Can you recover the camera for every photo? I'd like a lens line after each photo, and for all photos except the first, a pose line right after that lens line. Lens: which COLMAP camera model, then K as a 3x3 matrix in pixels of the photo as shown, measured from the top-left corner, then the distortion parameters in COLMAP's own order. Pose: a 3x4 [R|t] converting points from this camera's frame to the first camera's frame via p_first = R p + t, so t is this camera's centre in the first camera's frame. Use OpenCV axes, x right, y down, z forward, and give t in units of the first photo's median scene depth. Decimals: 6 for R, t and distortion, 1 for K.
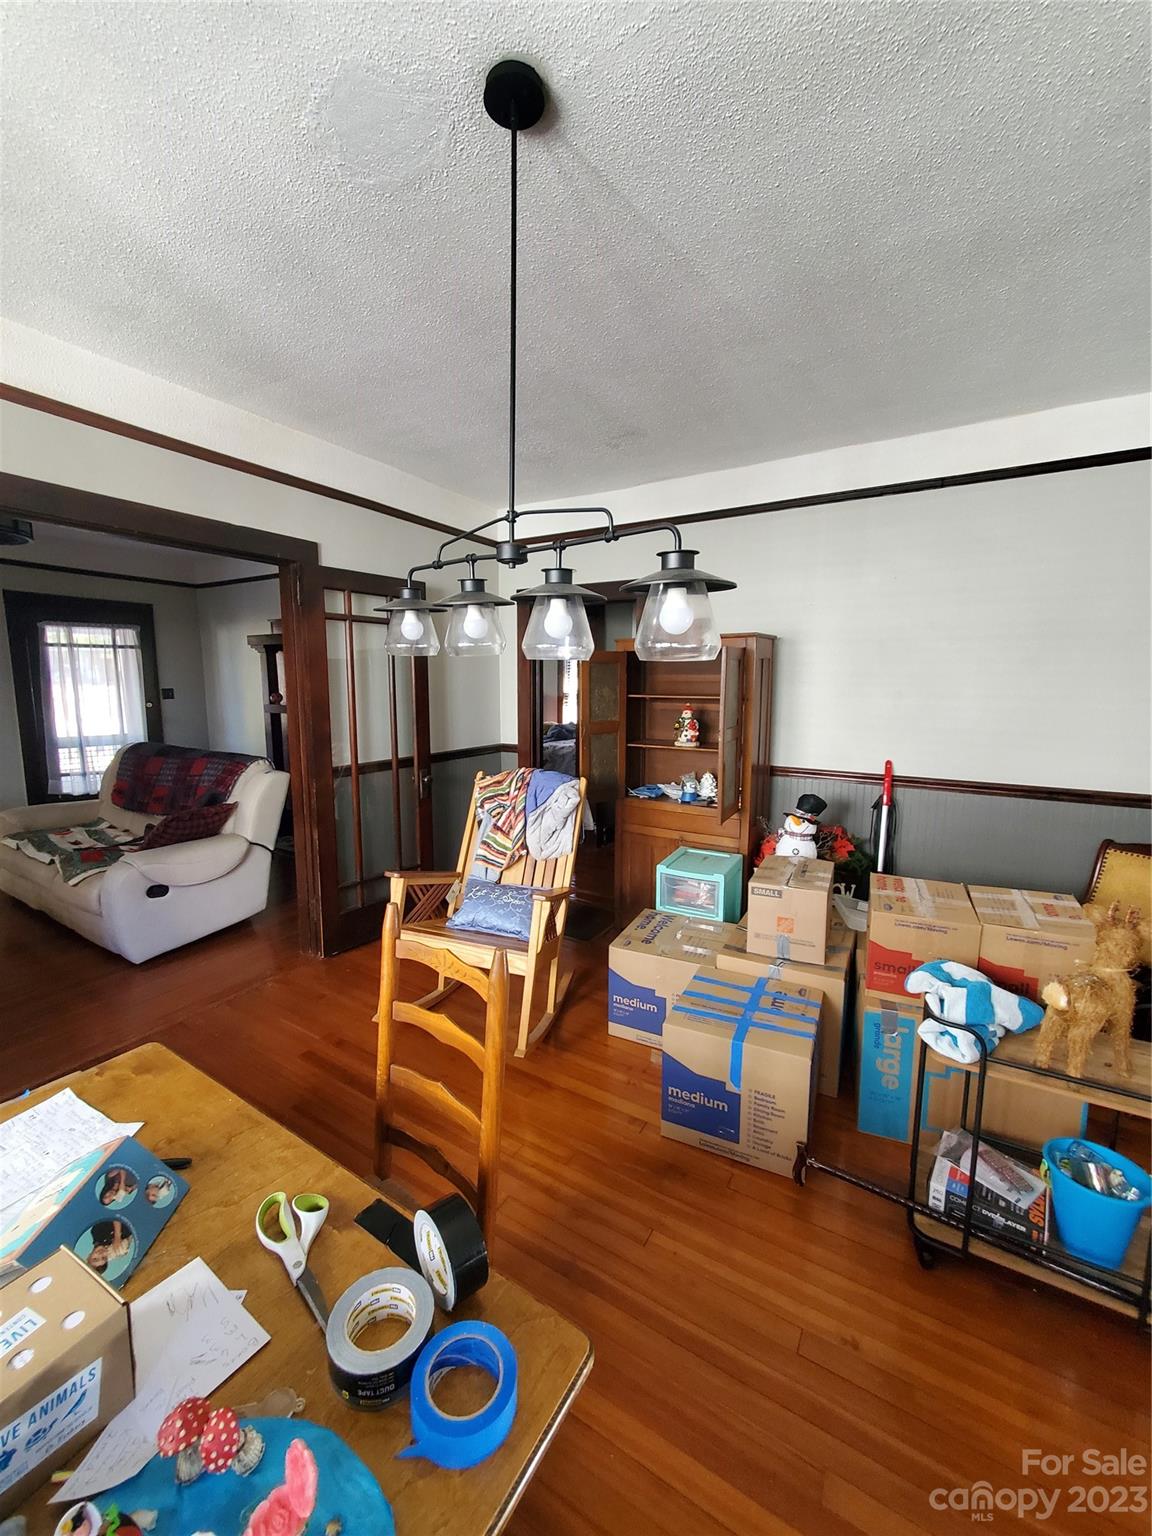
lens RADIAL K [[609.1, 0, 572.6], [0, 609.1, 768.4], [0, 0, 1]] dist [0.001620, -0.000051]
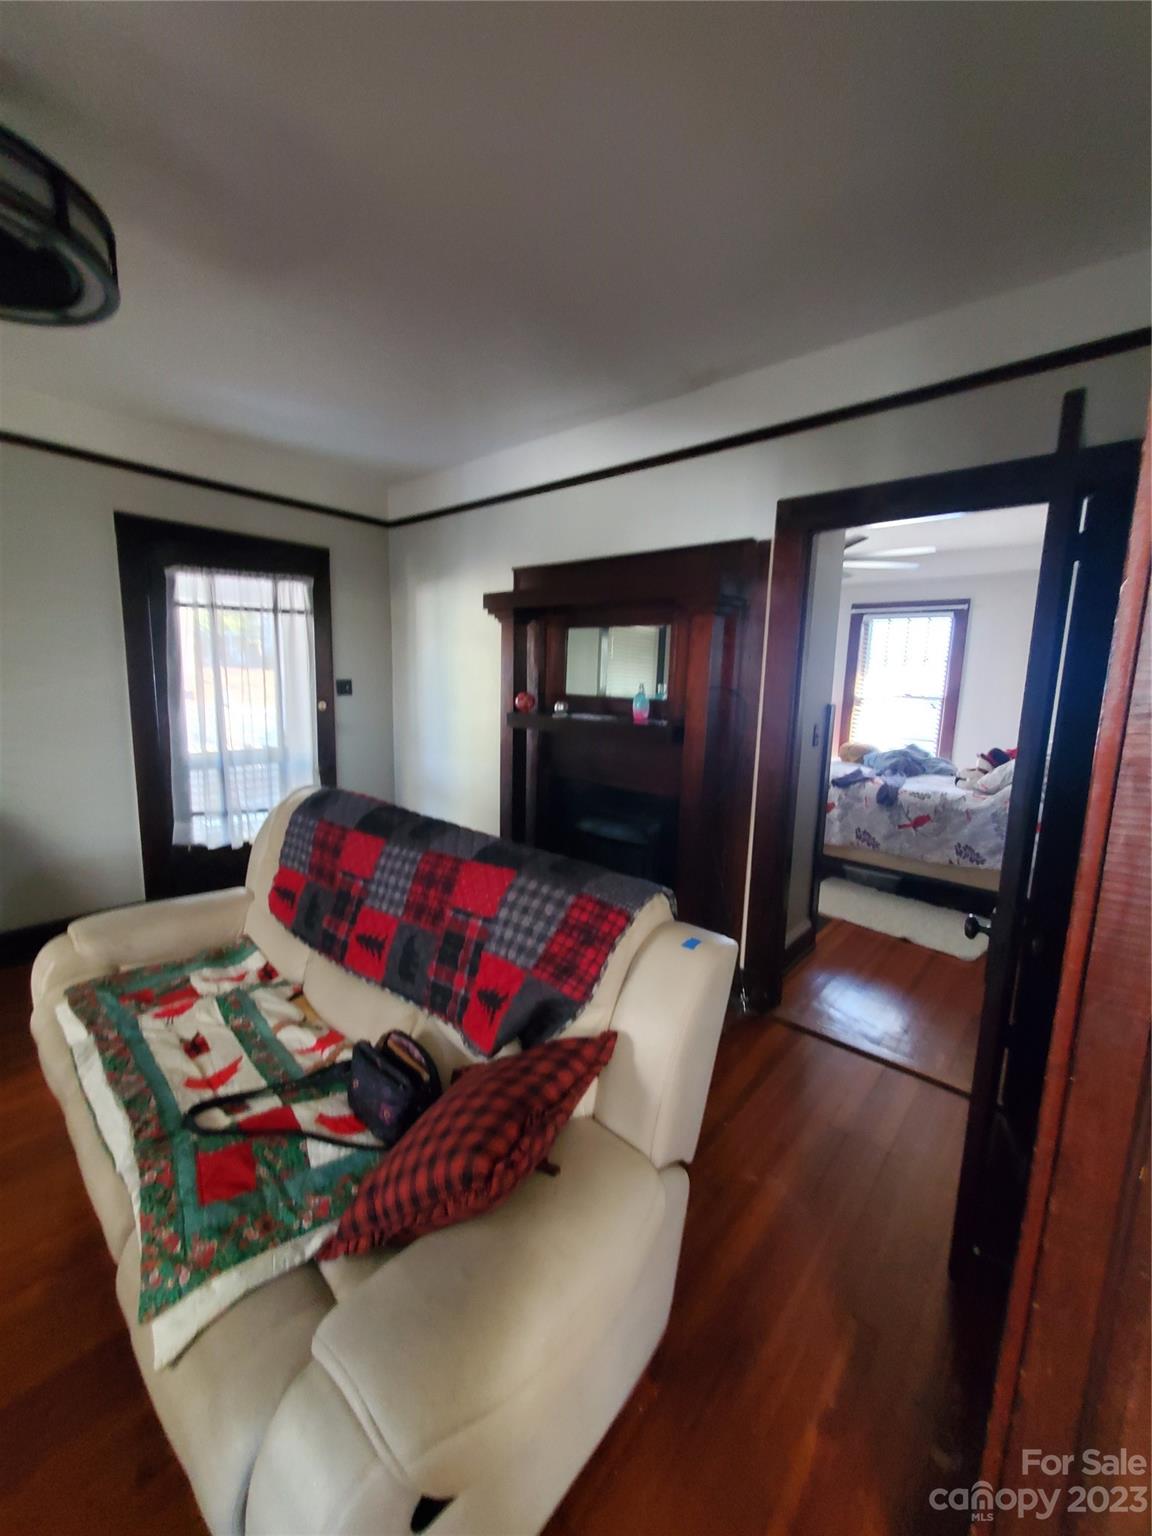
lens RADIAL K [[609.1, 0, 571.1], [0, 609.1, 769.7], [0, 0, 1]] dist [0.001620, -0.000051]
pose [[0.985669, 0.050063, -0.161093, -0.349133], [-0.047508, 0.998677, 0.019675, -0.065046], [0.161865, -0.011740, 0.986743, 0.437170]]
